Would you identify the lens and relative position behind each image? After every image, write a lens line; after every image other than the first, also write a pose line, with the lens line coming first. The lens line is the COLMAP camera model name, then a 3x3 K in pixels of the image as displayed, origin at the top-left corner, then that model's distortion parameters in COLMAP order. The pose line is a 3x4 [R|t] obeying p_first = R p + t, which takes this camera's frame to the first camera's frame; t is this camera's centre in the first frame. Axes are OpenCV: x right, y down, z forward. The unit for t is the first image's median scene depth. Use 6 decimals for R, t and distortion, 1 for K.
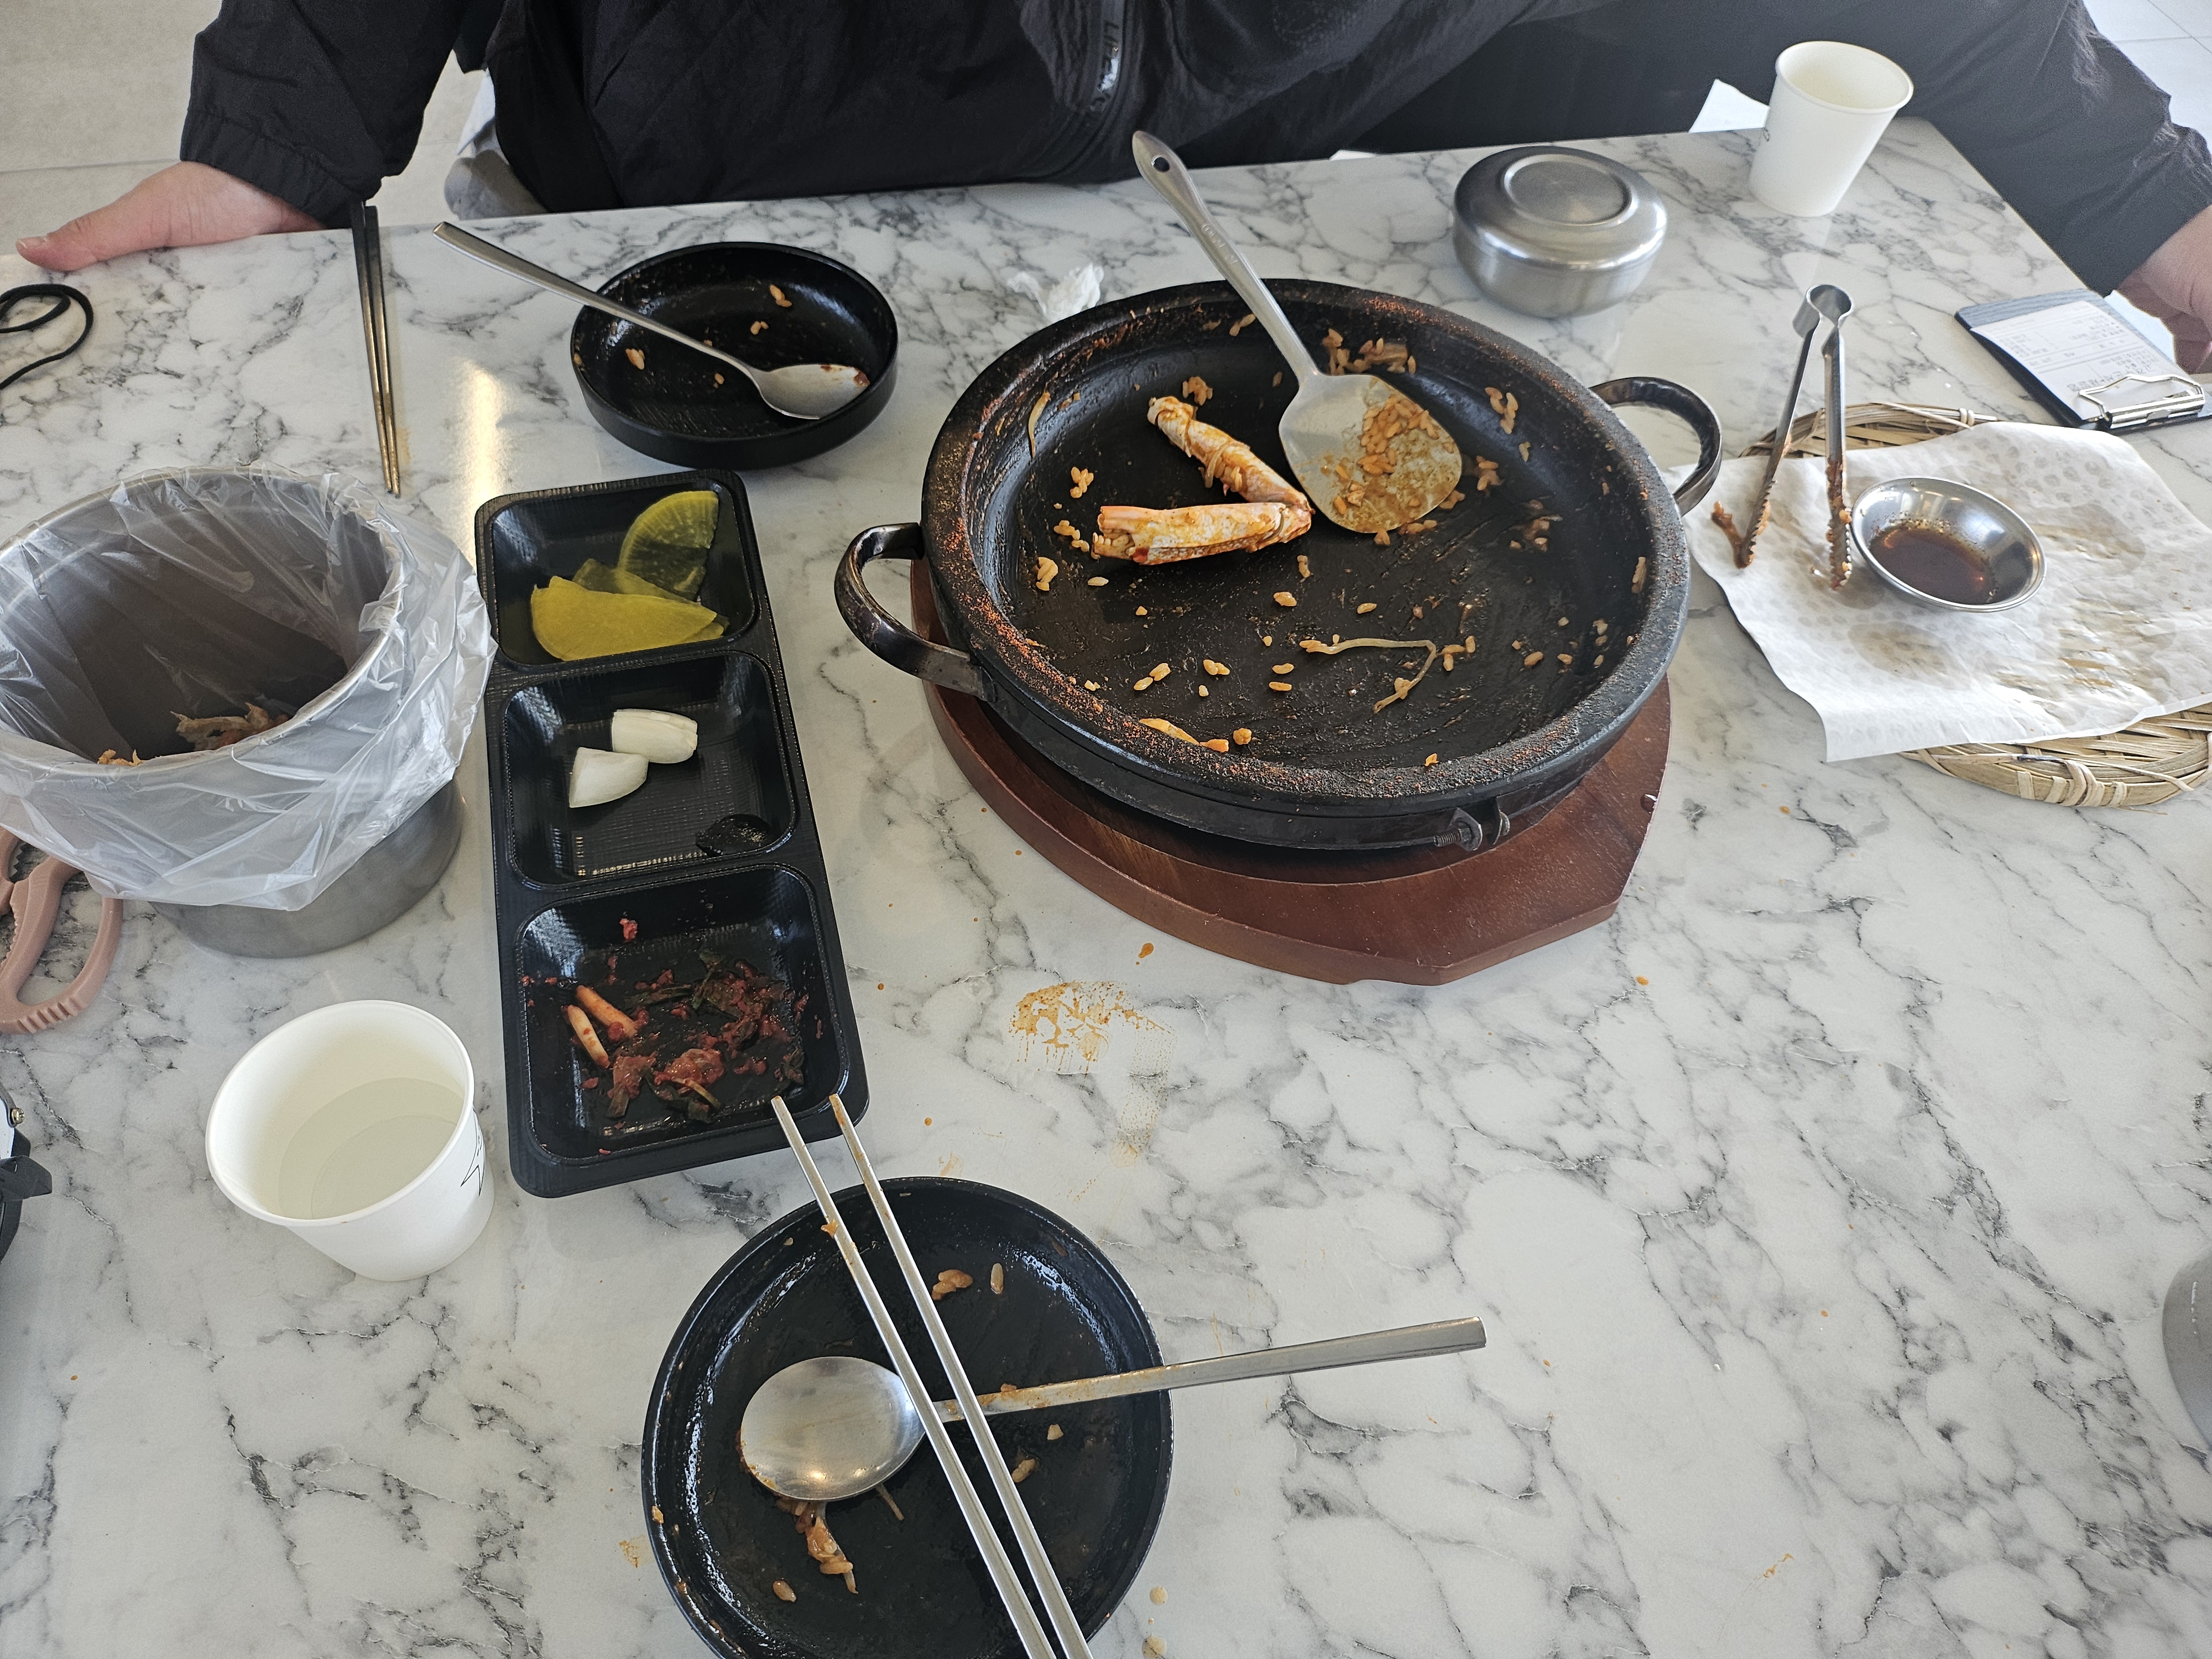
lens RADIAL K [[1573.6, 0, 1102.0], [0, 1573.6, 838.3], [0, 0, 1]] dist [0.055825, -0.062315]
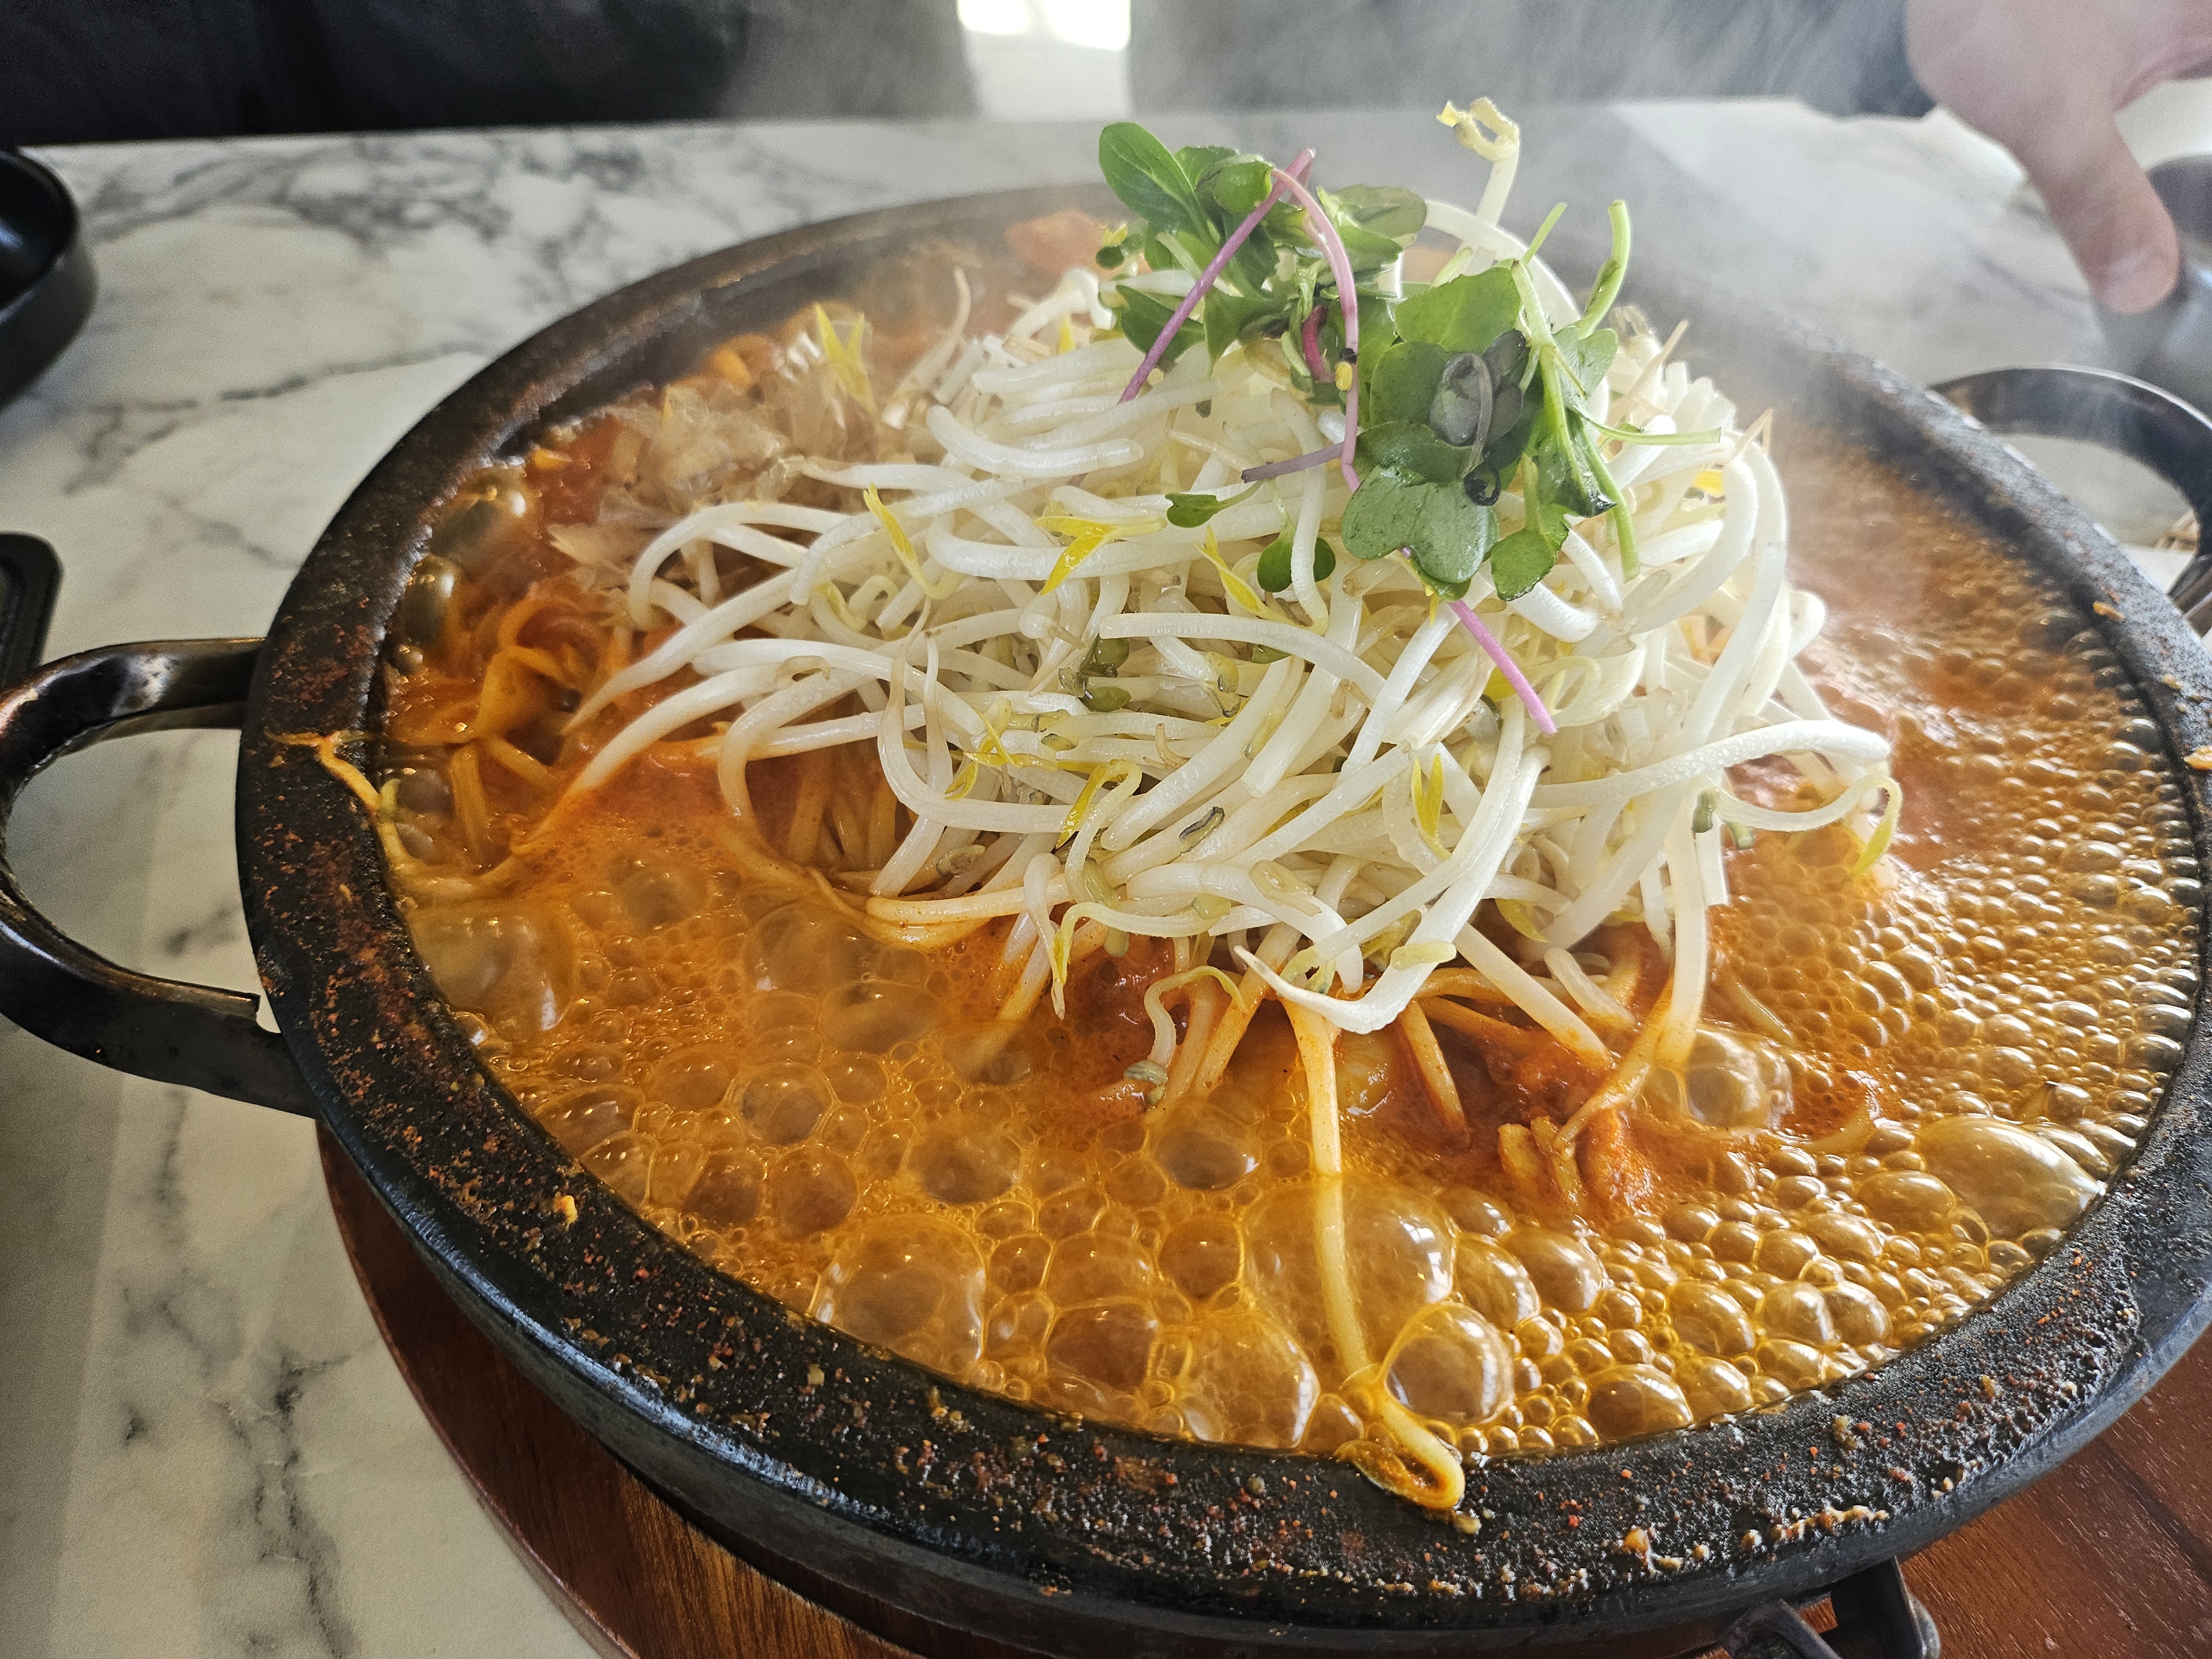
lens RADIAL K [[1594.8, 0, 1113.2], [0, 1594.8, 862.3], [0, 0, 1]] dist [0.027065, -0.055234]
pose [[0.999775, 0.017586, -0.011898, 0.101819], [-0.018789, 0.993759, -0.109954, -0.113270], [0.009890, 0.110153, 0.993865, 0.668089]]
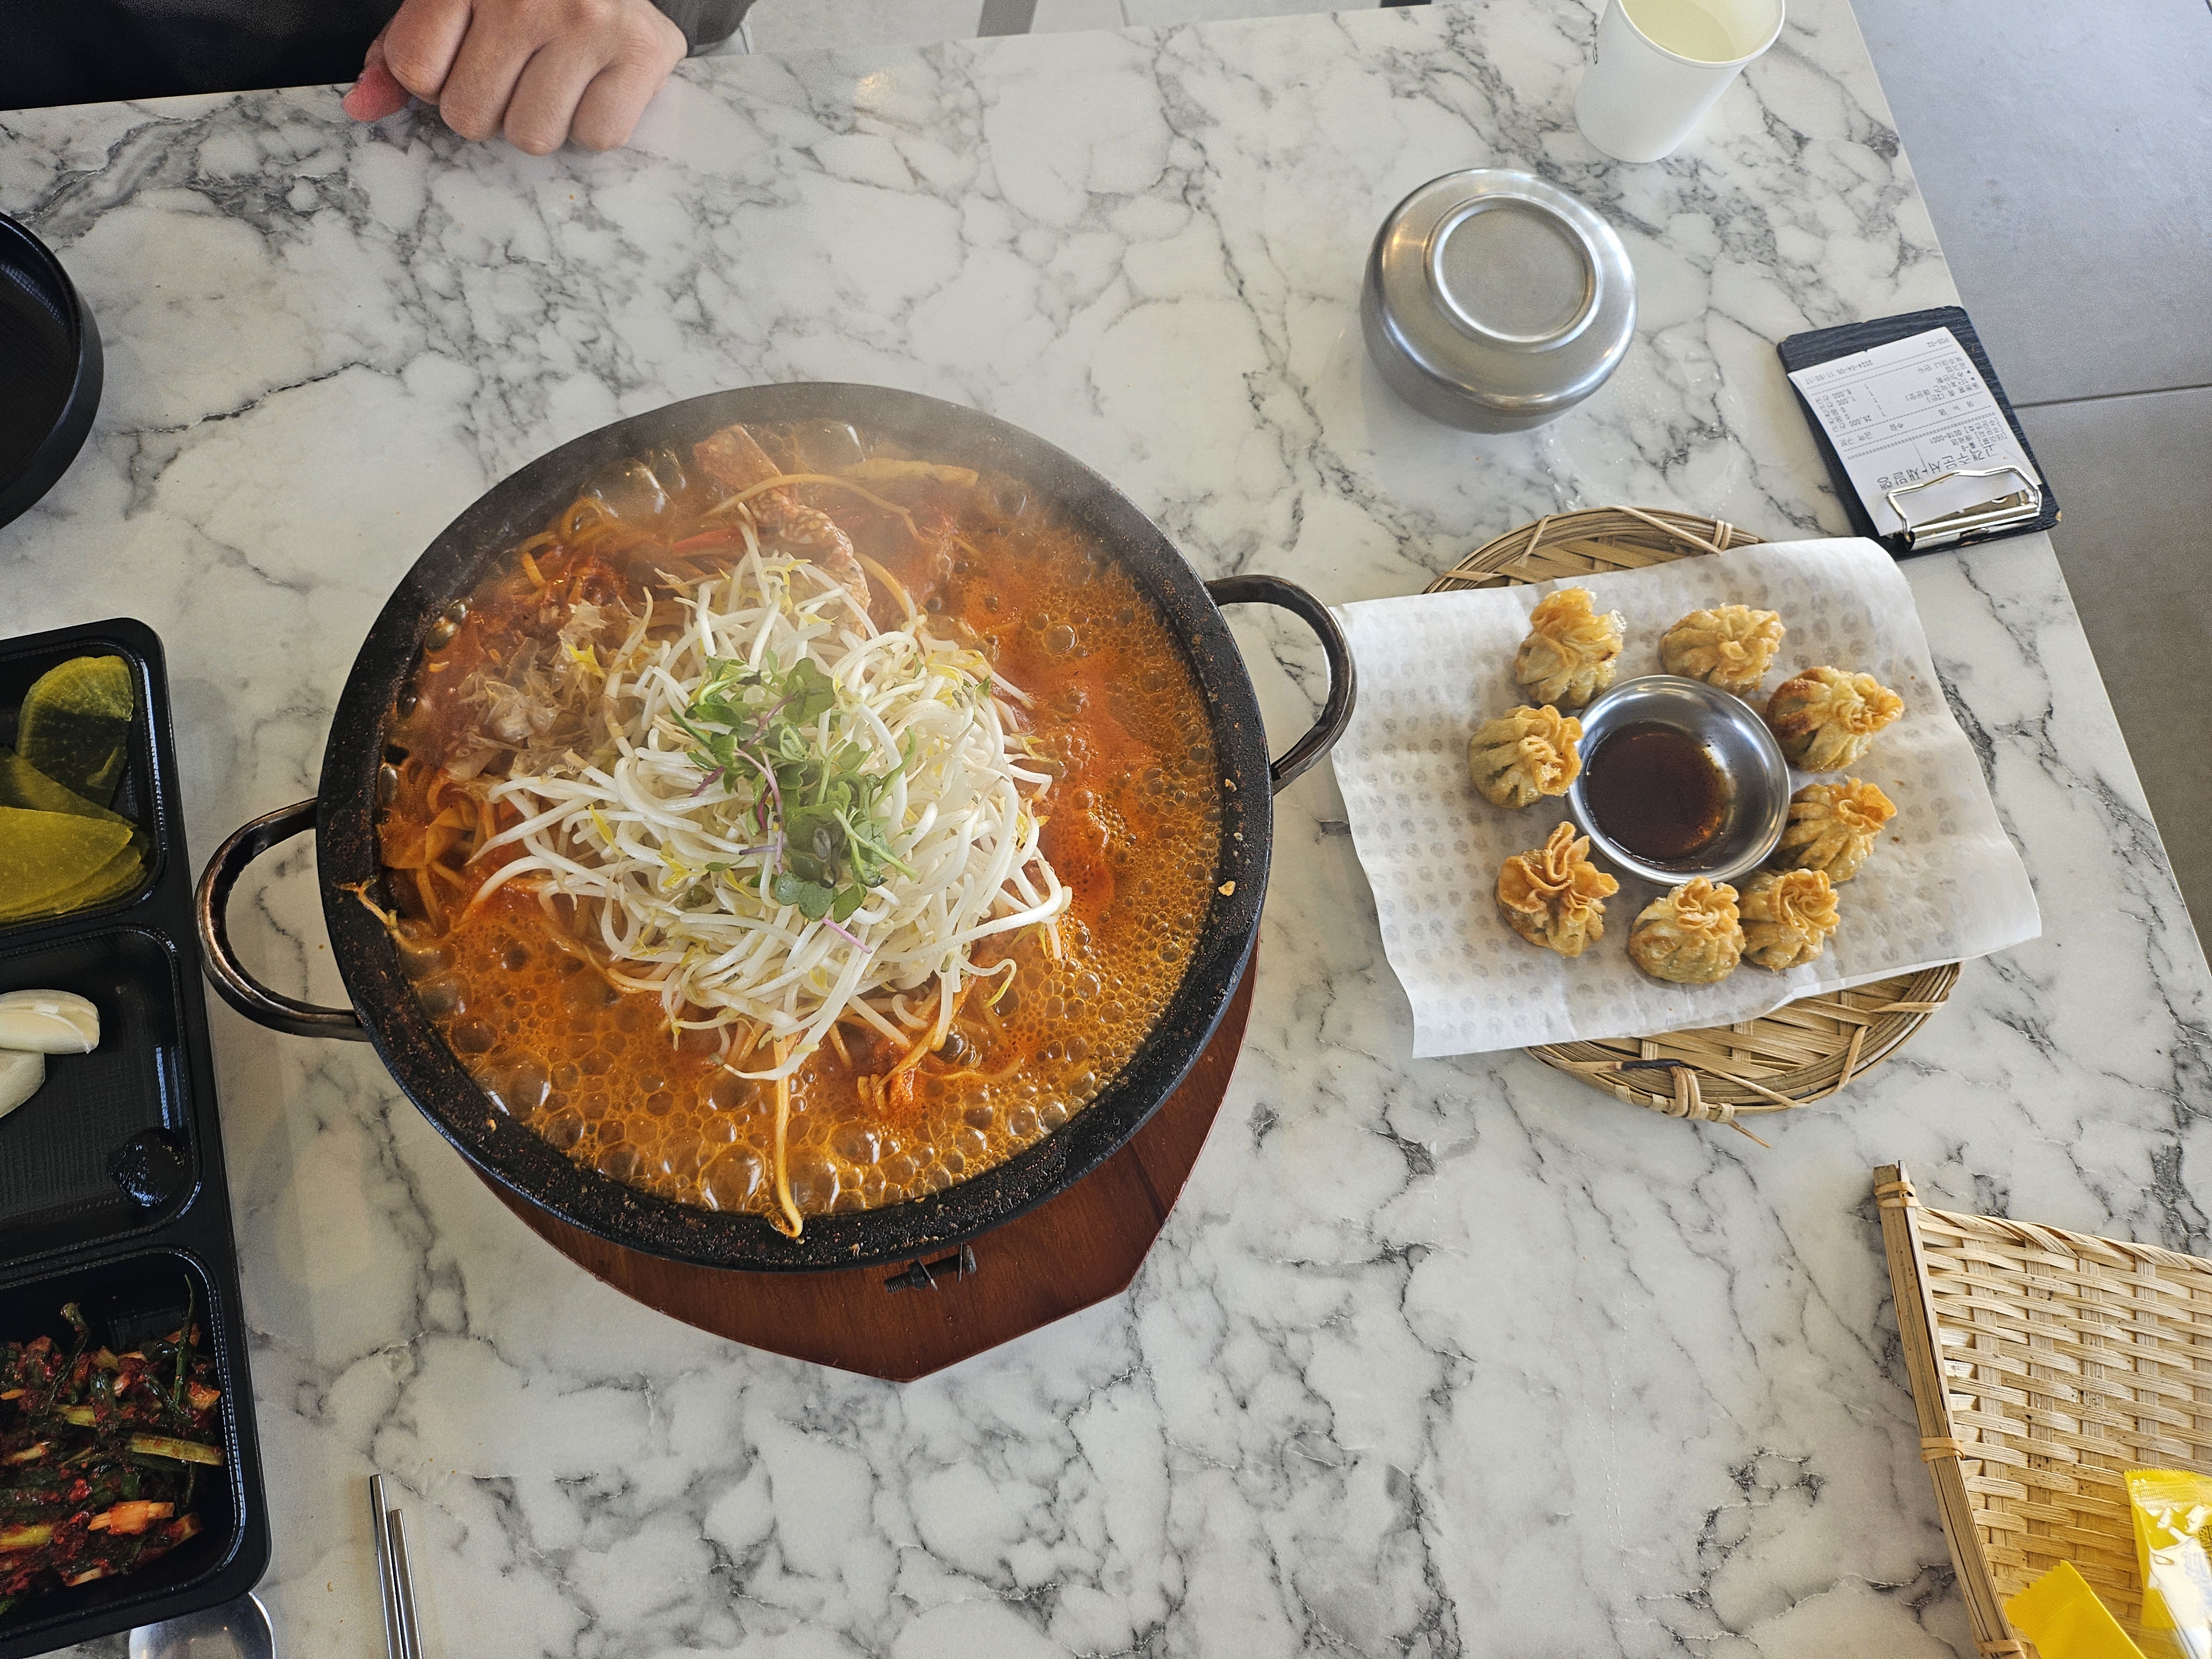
lens RADIAL K [[1573.6, 0, 1102.0], [0, 1573.6, 838.3], [0, 0, 1]] dist [0.055825, -0.062315]
pose [[0.998451, 0.052065, 0.019594, 0.289494], [-0.055621, 0.940585, 0.334973, -0.513186], [-0.000989, -0.335544, 0.942024, 0.246546]]
